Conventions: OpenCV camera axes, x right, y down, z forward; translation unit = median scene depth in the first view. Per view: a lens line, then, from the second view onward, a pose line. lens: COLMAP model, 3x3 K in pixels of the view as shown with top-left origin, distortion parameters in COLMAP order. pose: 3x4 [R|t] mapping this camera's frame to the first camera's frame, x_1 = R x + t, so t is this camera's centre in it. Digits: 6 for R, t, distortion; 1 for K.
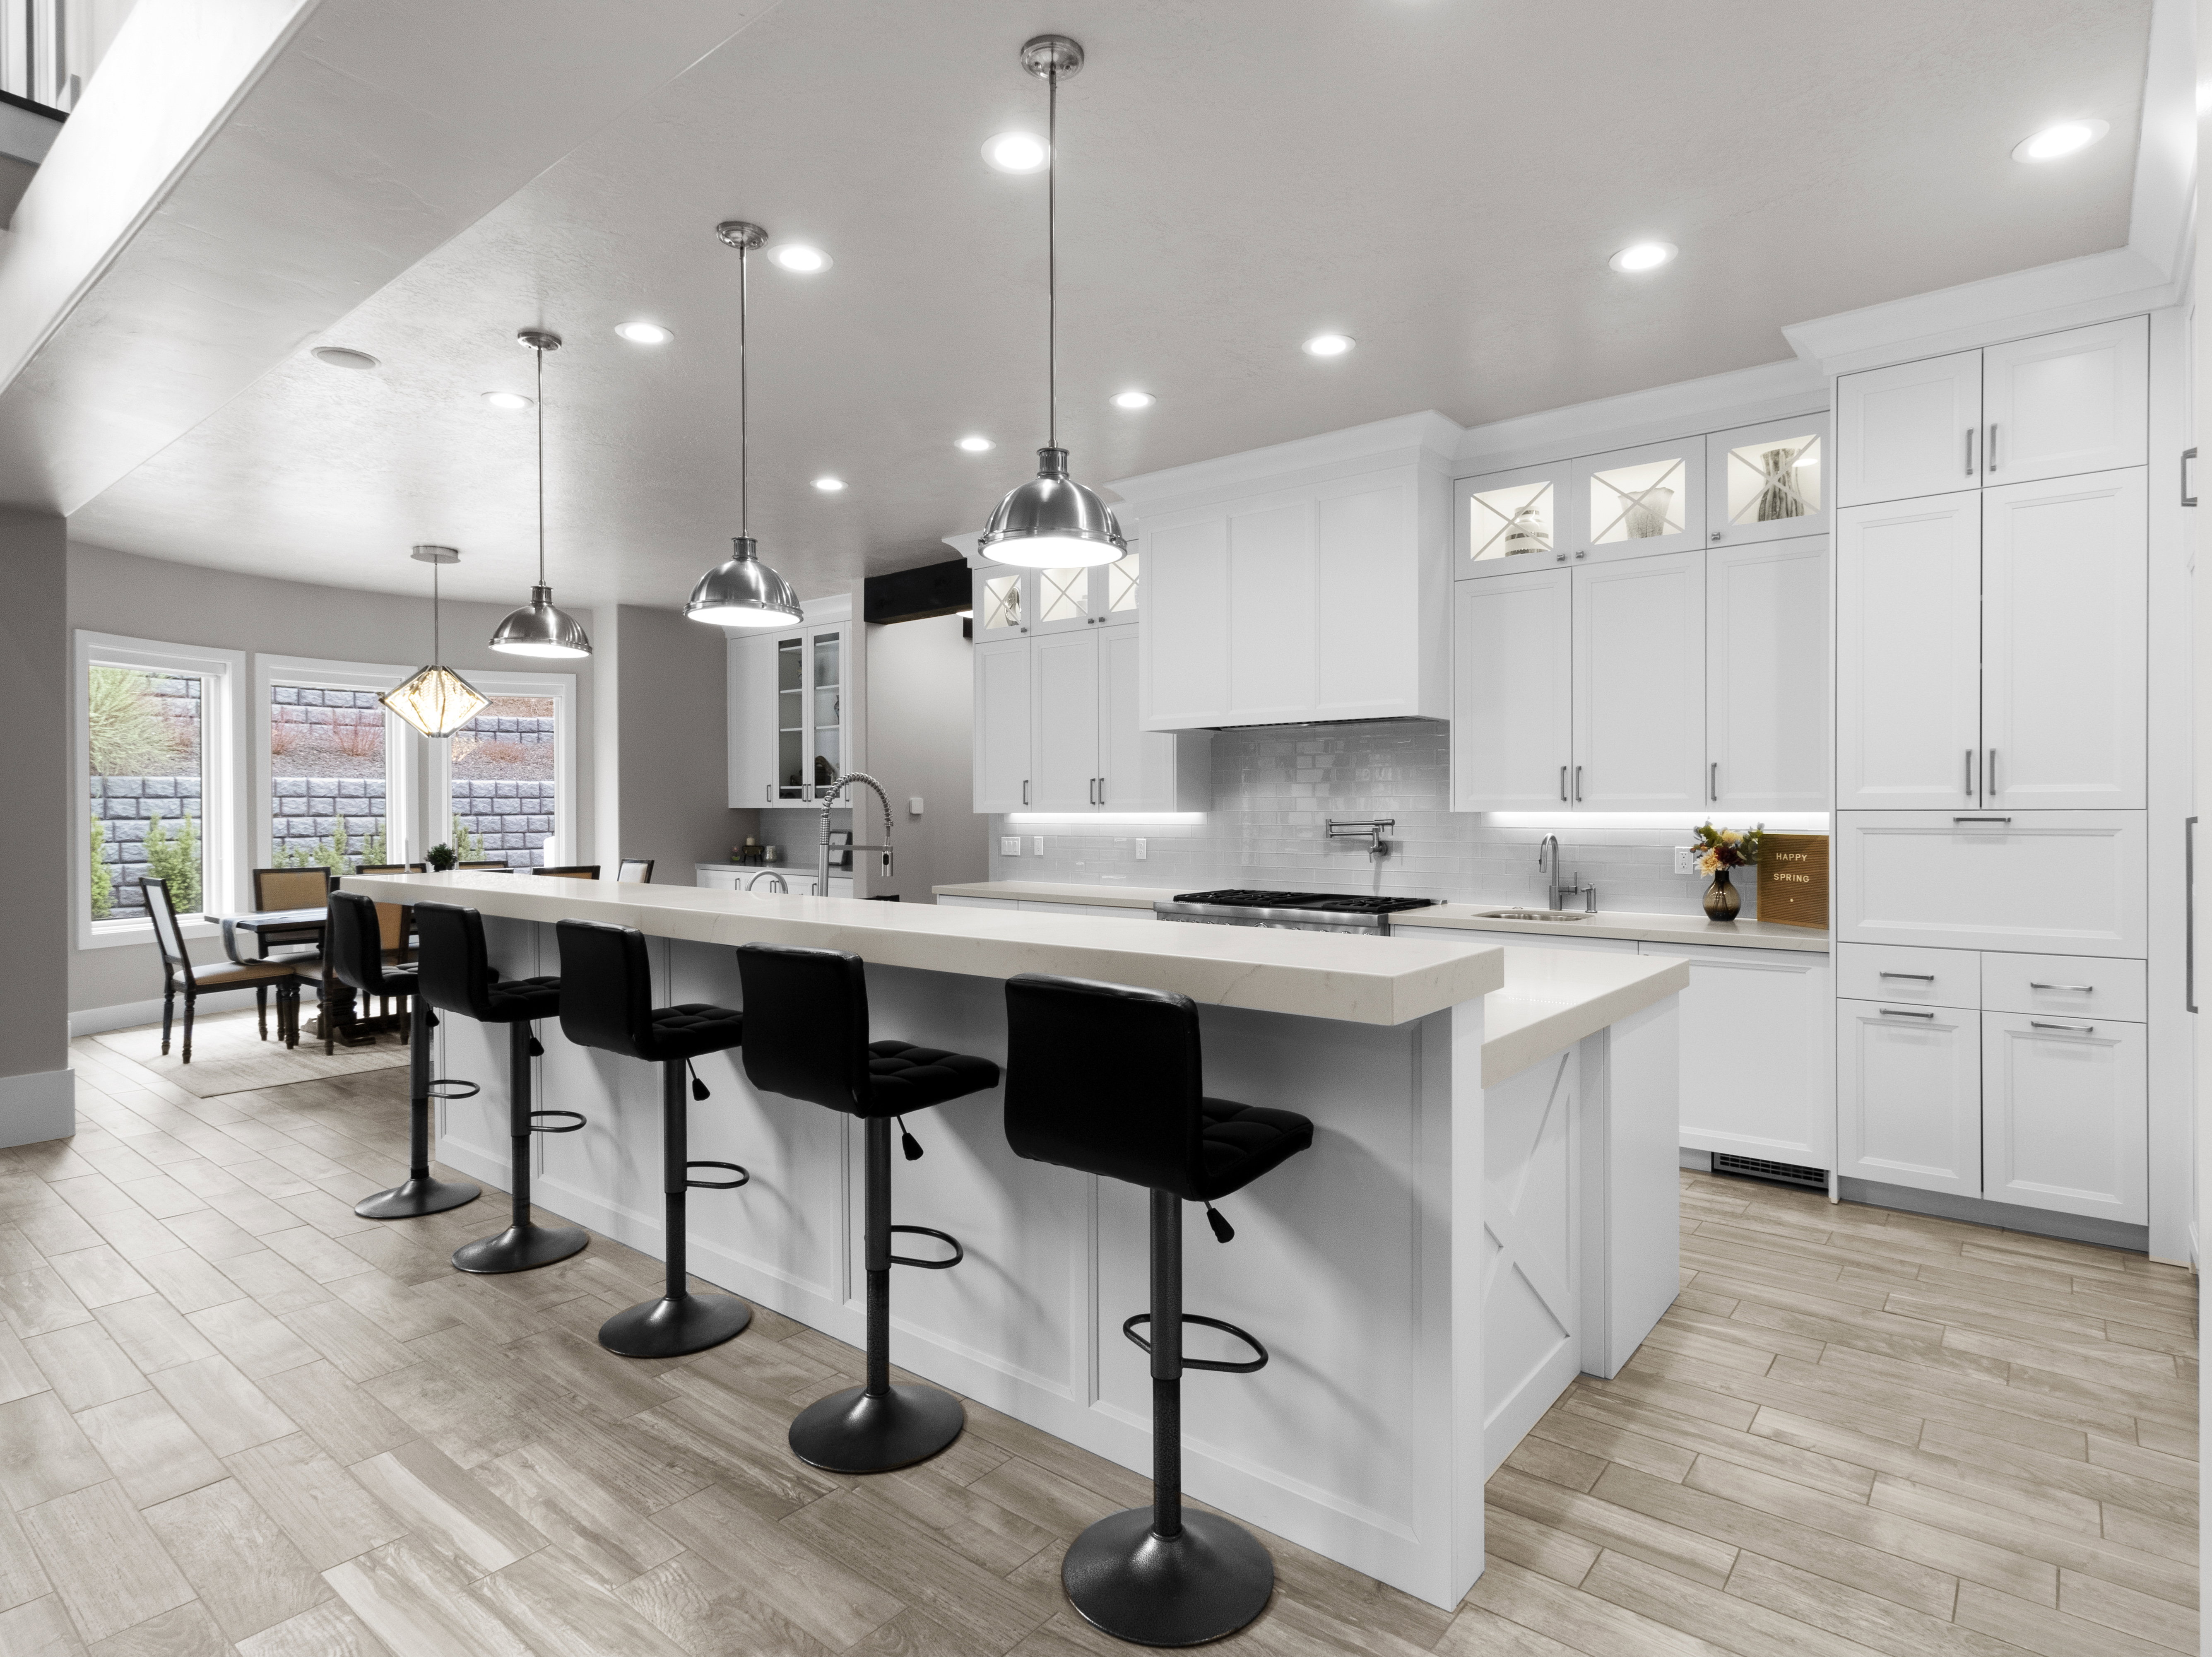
lens RADIAL K [[1180.0, 0, 1110.0], [0, 1180.0, 822.9], [0, 0, 1]] dist [-0.000251, -0.000271]
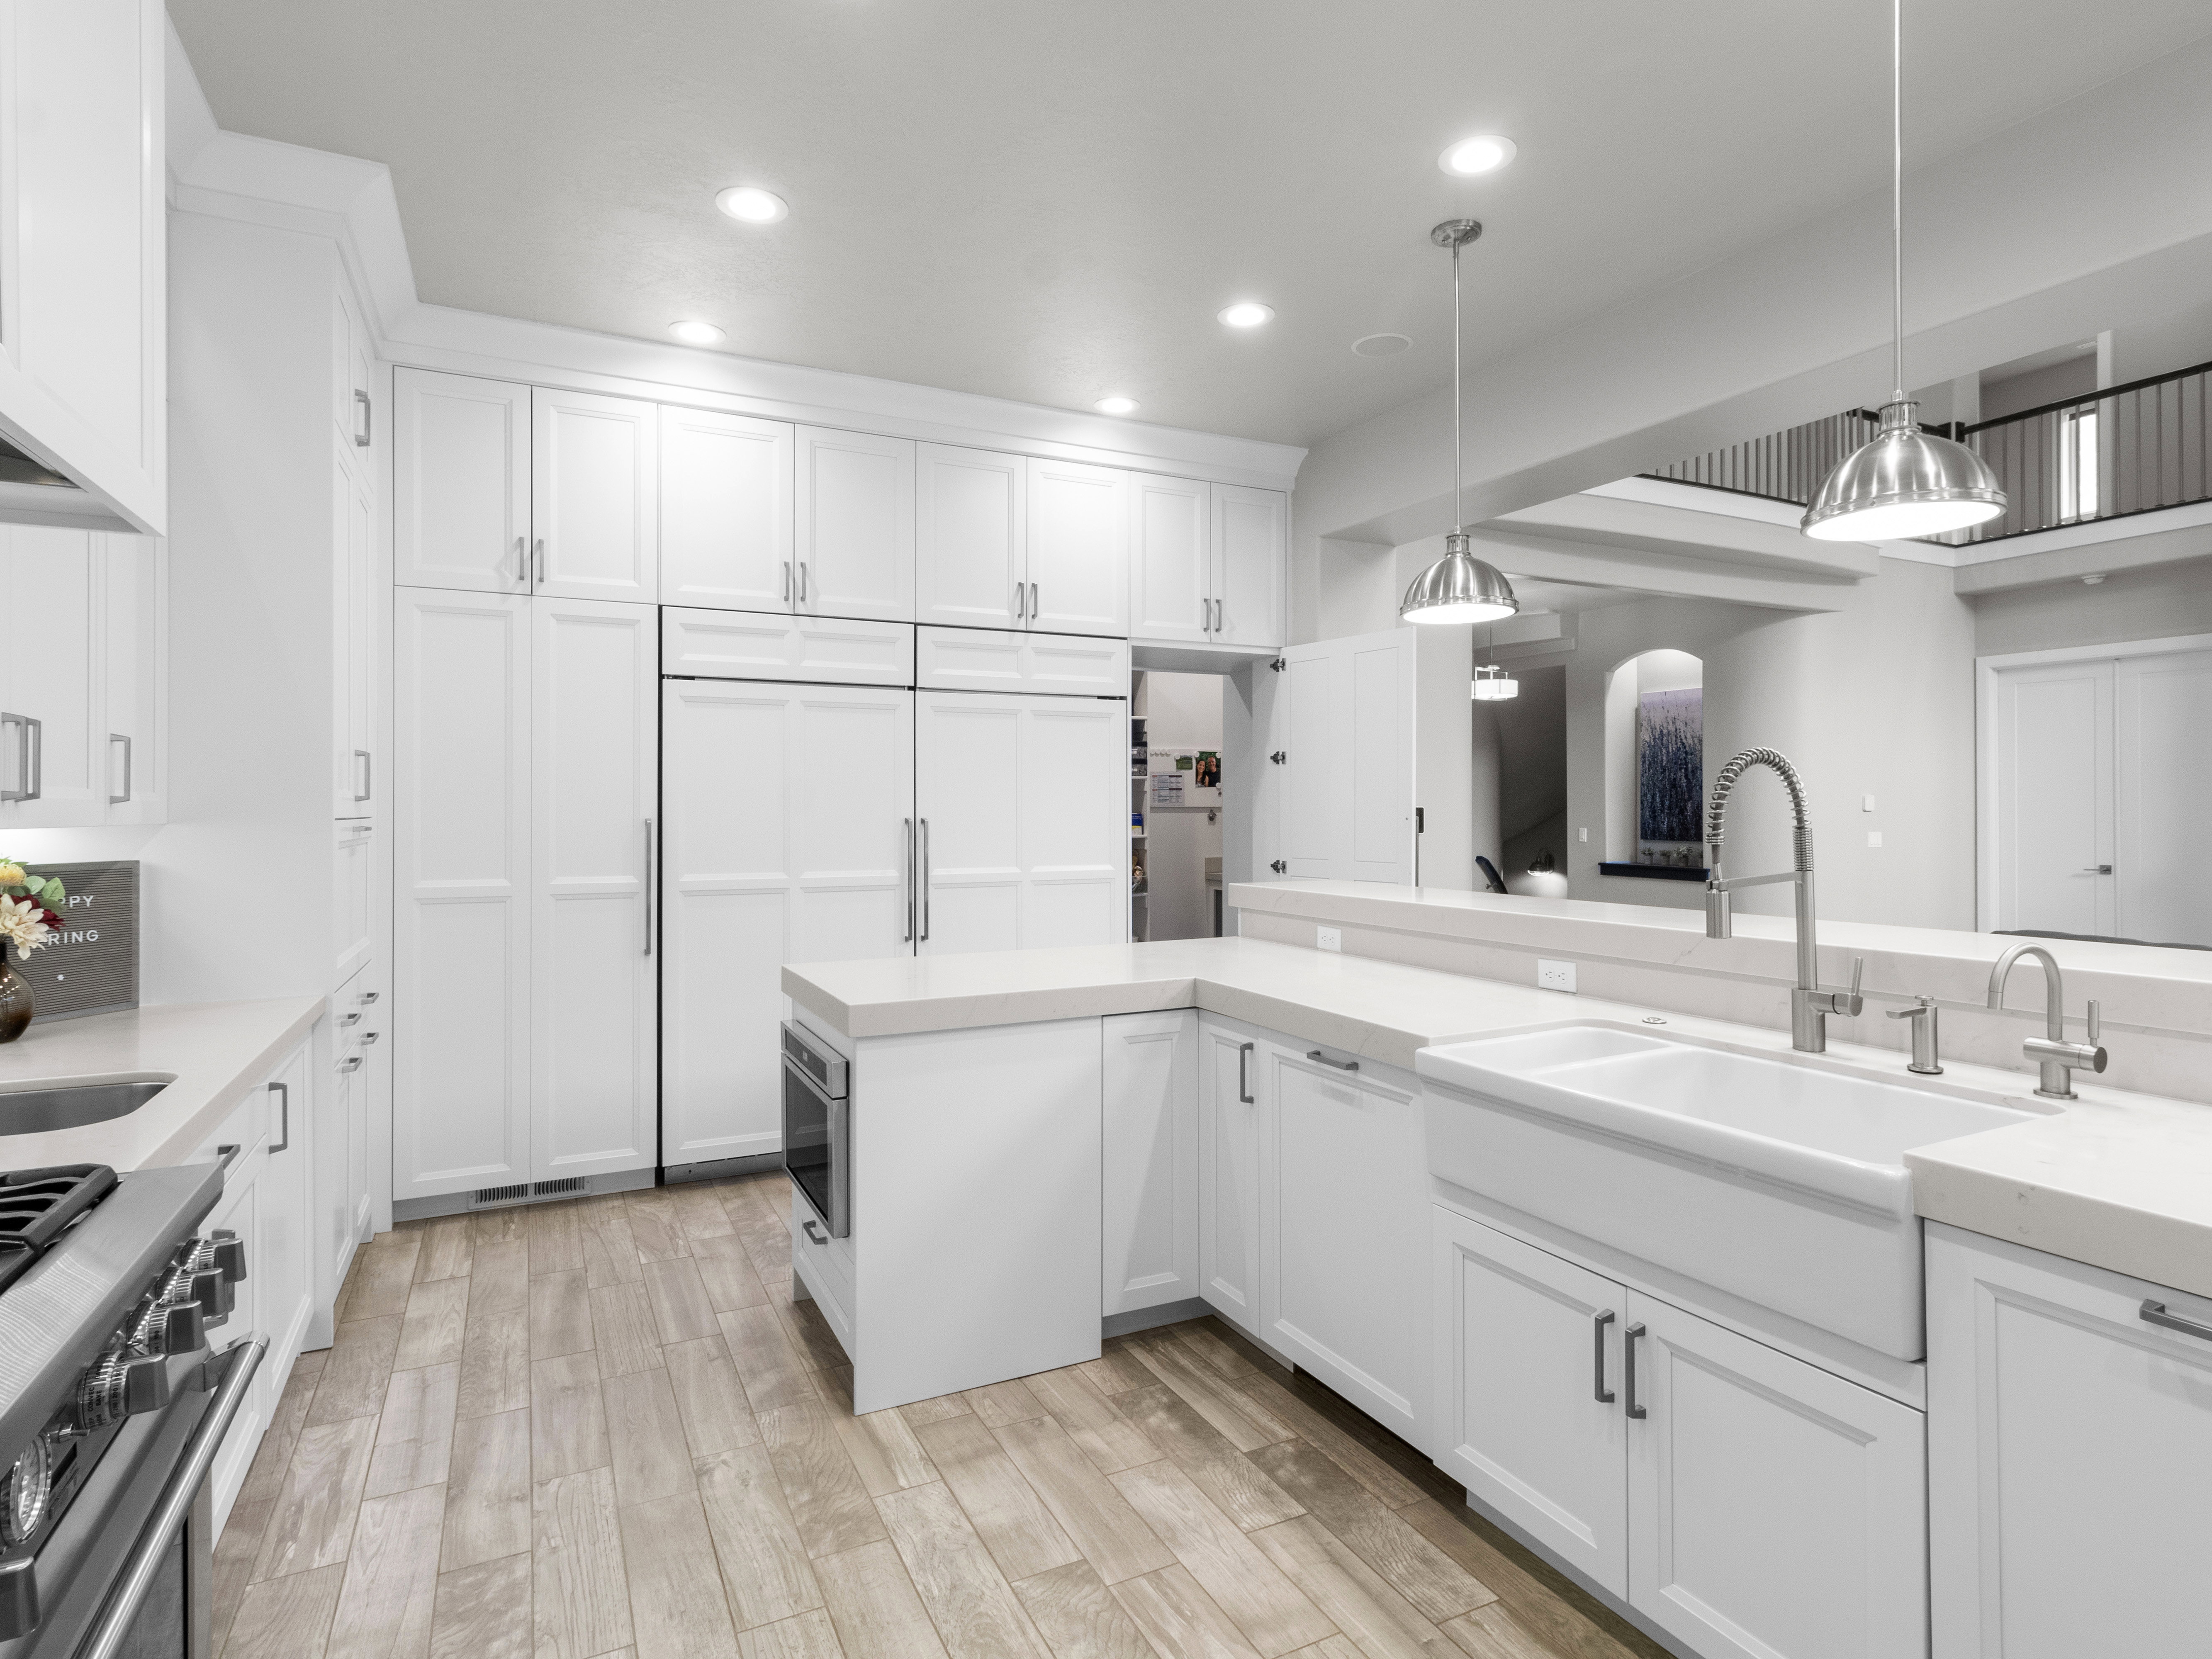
lens RADIAL K [[1179.9, 0, 1107.6], [0, 1179.9, 816.1], [0, 0, 1]] dist [-0.000251, -0.000271]
pose [[-0.911901, 0.004283, 0.410389, -0.165508], [0.009612, 0.999894, 0.010923, -0.019232], [-0.410298, 0.013905, -0.911845, 1.704440]]
